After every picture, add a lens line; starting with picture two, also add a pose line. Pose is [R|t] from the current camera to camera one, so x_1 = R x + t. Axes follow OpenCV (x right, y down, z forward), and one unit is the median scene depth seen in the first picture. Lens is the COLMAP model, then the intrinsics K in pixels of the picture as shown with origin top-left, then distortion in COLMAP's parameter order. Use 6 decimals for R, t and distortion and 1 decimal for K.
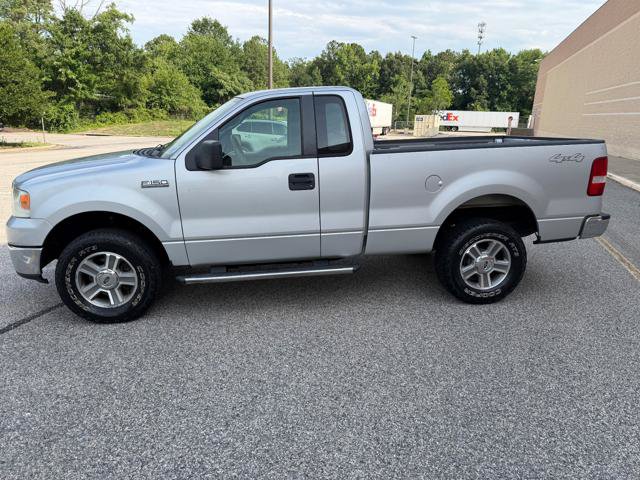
lens RADIAL K [[453.1, 0, 318.6], [0, 453.1, 242.7], [0, 0, 1]] dist [0.017426, -0.026735]
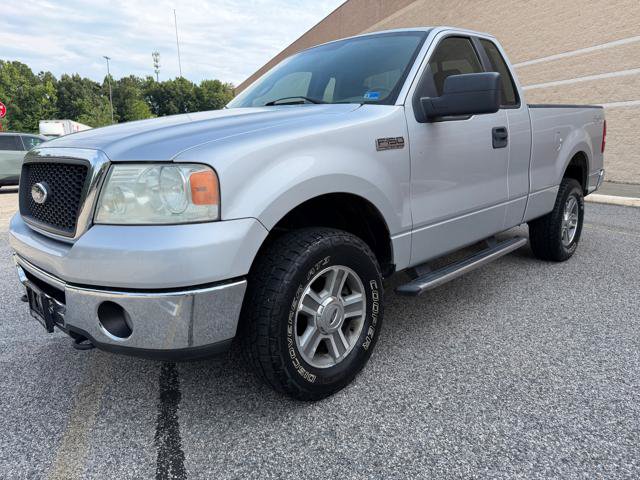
lens RADIAL K [[453.1, 0, 319.7], [0, 453.1, 238.4], [0, 0, 1]] dist [0.017426, -0.026735]
pose [[0.795823, -0.146937, 0.587431, -0.057811], [0.184702, 0.982785, -0.004396, -0.000992], [-0.576673, 0.111999, 0.809262, 0.039332]]
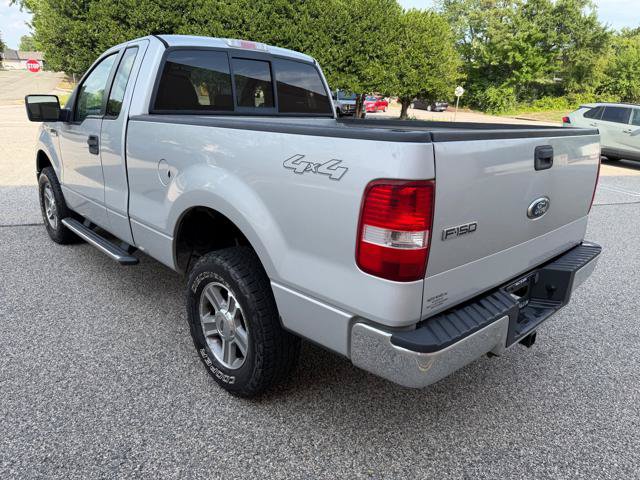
lens RADIAL K [[453.1, 0, 316.6], [0, 453.1, 235.9], [0, 0, 1]] dist [0.017426, -0.026735]
pose [[0.586994, 0.261896, -0.766061, 0.069655], [-0.250105, 0.958608, 0.136080, -0.014127], [0.769991, 0.111717, 0.628199, 0.057362]]
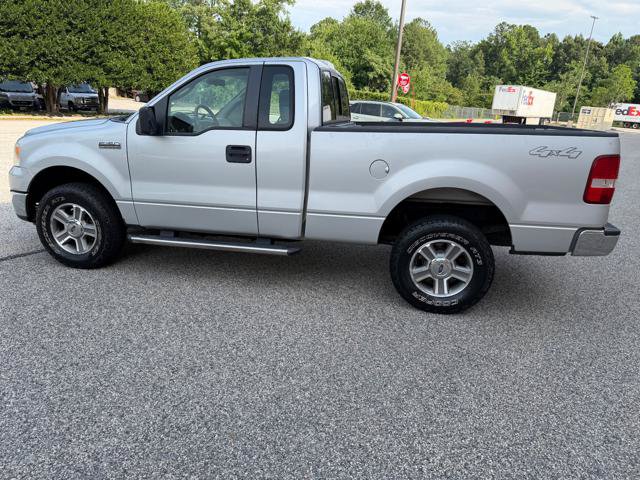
lens RADIAL K [[453.1, 0, 317.6], [0, 453.1, 242.9], [0, 0, 1]] dist [0.017426, -0.026735]
pose [[0.945229, 0.136072, -0.296692, 0.031846], [-0.126549, 0.990640, 0.051165, -0.001215], [0.300877, -0.010816, 0.953602, 0.008319]]
